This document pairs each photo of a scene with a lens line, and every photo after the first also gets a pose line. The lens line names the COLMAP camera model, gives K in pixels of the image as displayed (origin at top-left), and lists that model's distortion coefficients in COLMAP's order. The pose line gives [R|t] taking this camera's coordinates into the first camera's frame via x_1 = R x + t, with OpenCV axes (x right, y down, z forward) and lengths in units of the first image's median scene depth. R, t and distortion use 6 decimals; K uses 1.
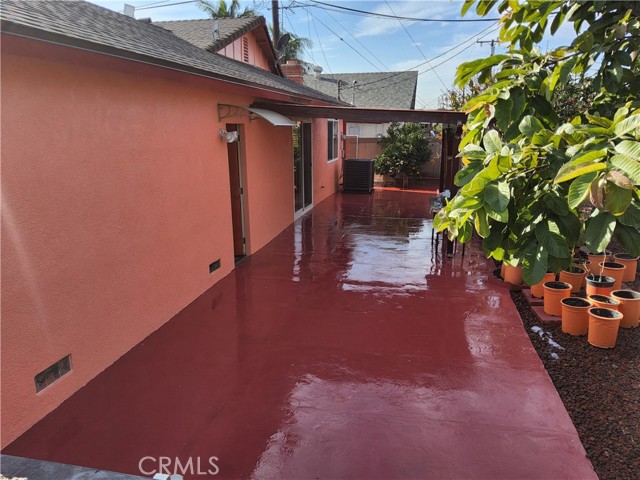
lens RADIAL K [[480.0, 0, 320.0], [0, 480.0, 240.0], [0, 0, 1]] dist [0.090088, -0.147466]
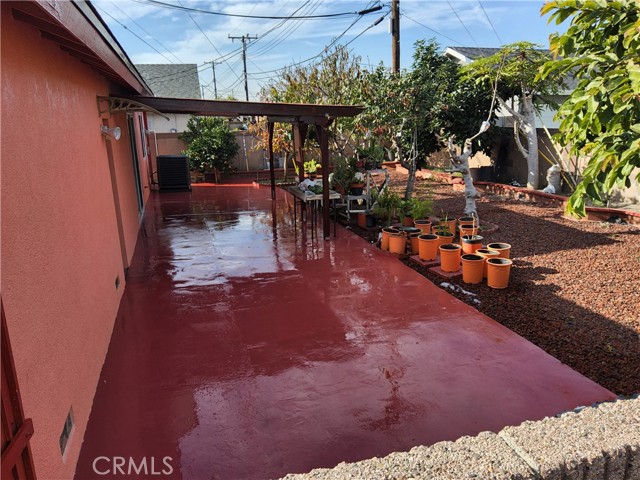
lens RADIAL K [[480.5, 0, 319.2], [0, 480.5, 246.6], [0, 0, 1]] dist [0.080825, -0.148268]
pose [[0.886015, -0.136640, 0.443065, -0.110908], [0.126287, 0.990580, 0.052950, -0.004379], [-0.446126, 0.009039, 0.894925, 0.019758]]
